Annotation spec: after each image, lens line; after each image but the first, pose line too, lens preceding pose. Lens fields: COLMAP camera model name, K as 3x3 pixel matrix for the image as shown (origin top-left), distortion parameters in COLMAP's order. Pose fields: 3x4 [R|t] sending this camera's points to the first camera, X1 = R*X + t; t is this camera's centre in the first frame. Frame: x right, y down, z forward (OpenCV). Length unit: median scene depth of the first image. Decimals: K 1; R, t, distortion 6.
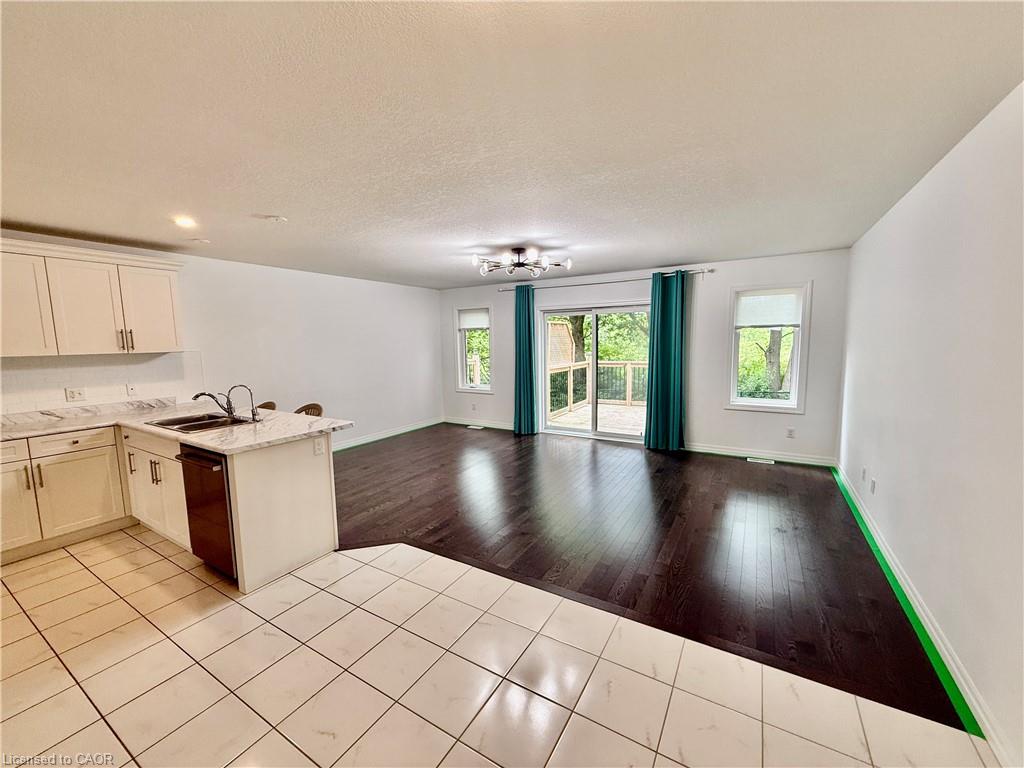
lens RADIAL K [[408.4, 0, 512.8], [0, 408.4, 384.7], [0, 0, 1]] dist [-0.000418, -0.000334]
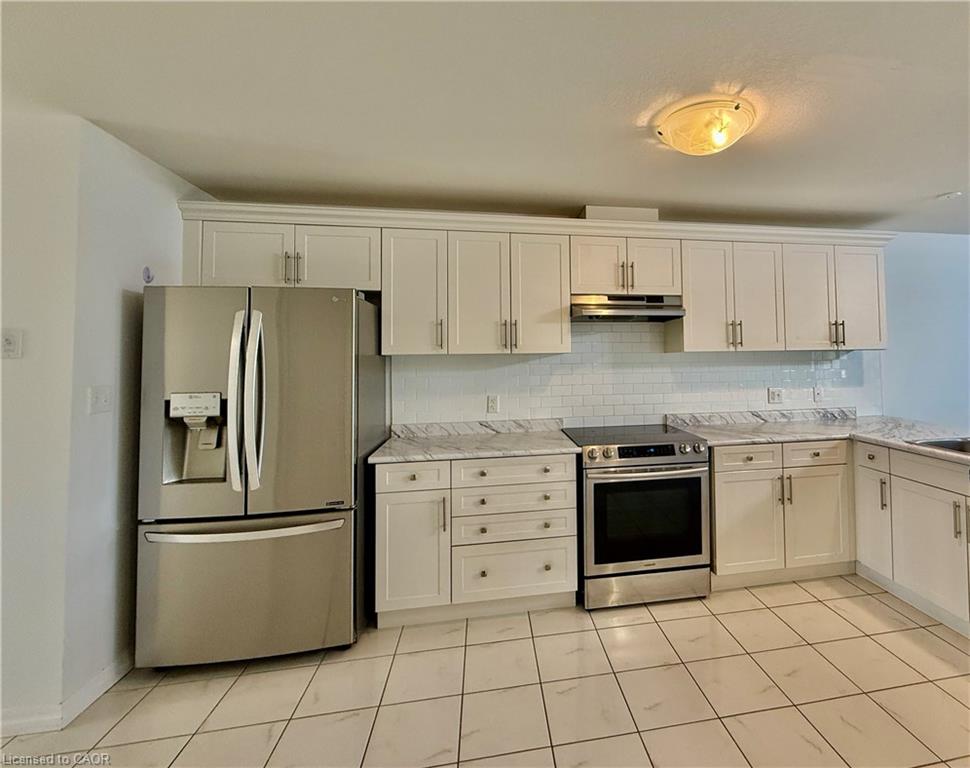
lens RADIAL K [[459.4, 0, 572.4], [0, 459.4, 341.0], [0, 0, 1]] dist [0.002634, 0.001012]
pose [[0.673146, -0.018476, -0.739278, -0.435722], [-0.082081, 0.991644, -0.099521, 0.028783], [0.734940, 0.127673, 0.666005, -0.004324]]
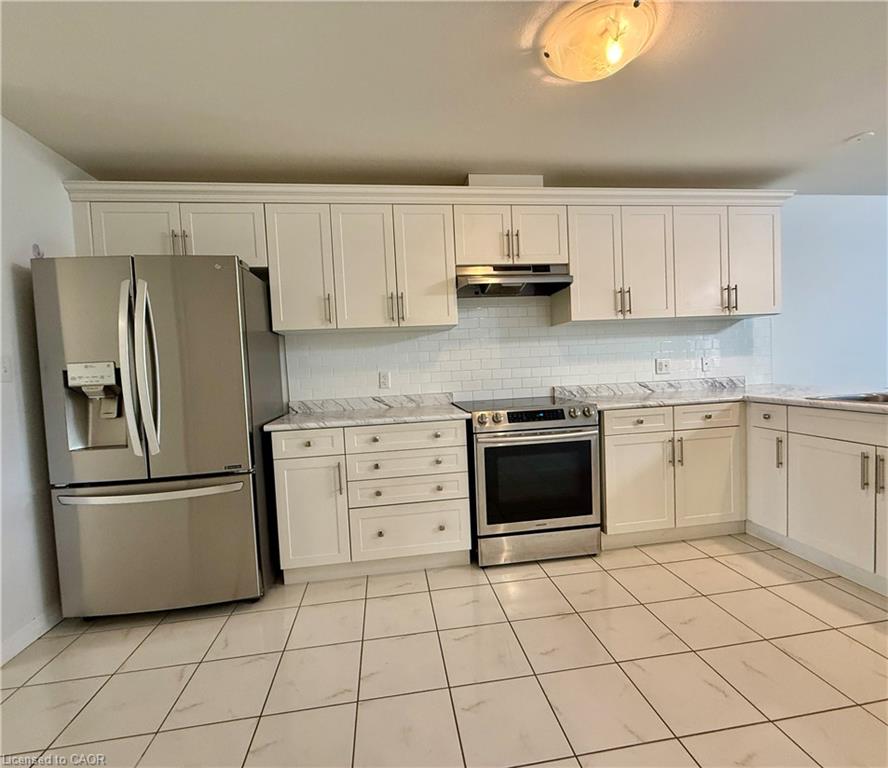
lens RADIAL K [[411.6, 0, 441.9], [0, 411.6, 384.9], [0, 0, 1]] dist [0.002412, 0.000960]
pose [[0.634420, 0.021373, -0.772693, -0.472427], [-0.050884, 0.998604, -0.014157, 0.070929], [0.771312, 0.048299, 0.634622, 0.037709]]
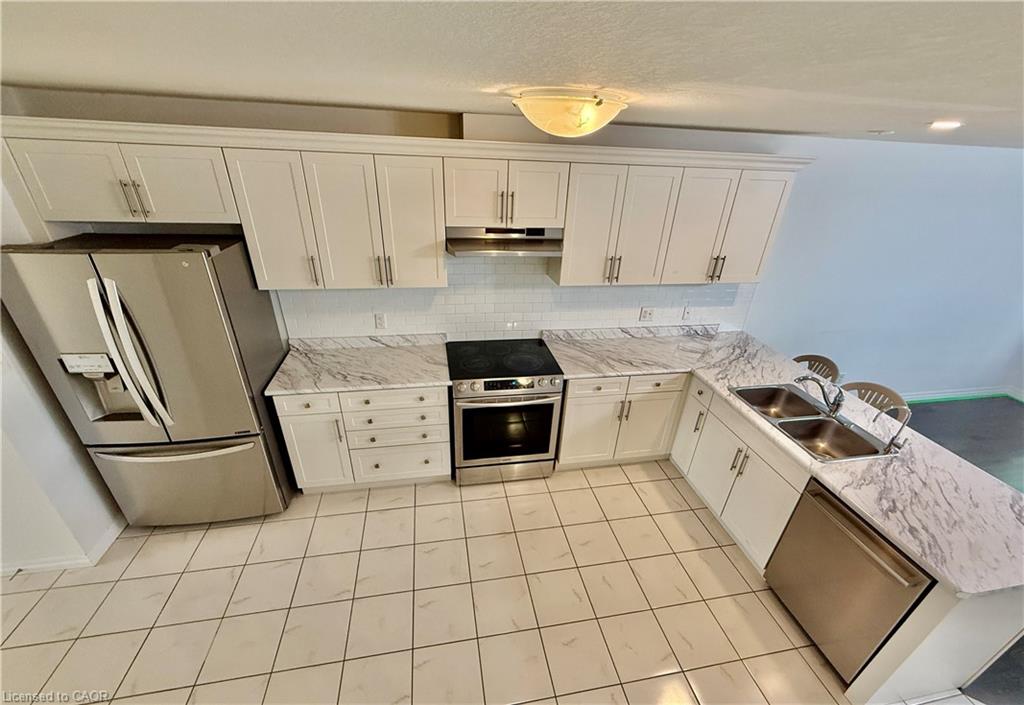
lens RADIAL K [[422.0, 0, 514.4], [0, 422.0, 385.1], [0, 0, 1]] dist [0.004214, -0.001066]
pose [[0.671391, 0.399488, -0.624215, -0.411527], [-0.135106, 0.894140, 0.426919, -0.145968], [0.728684, -0.202294, 0.654290, 0.058774]]
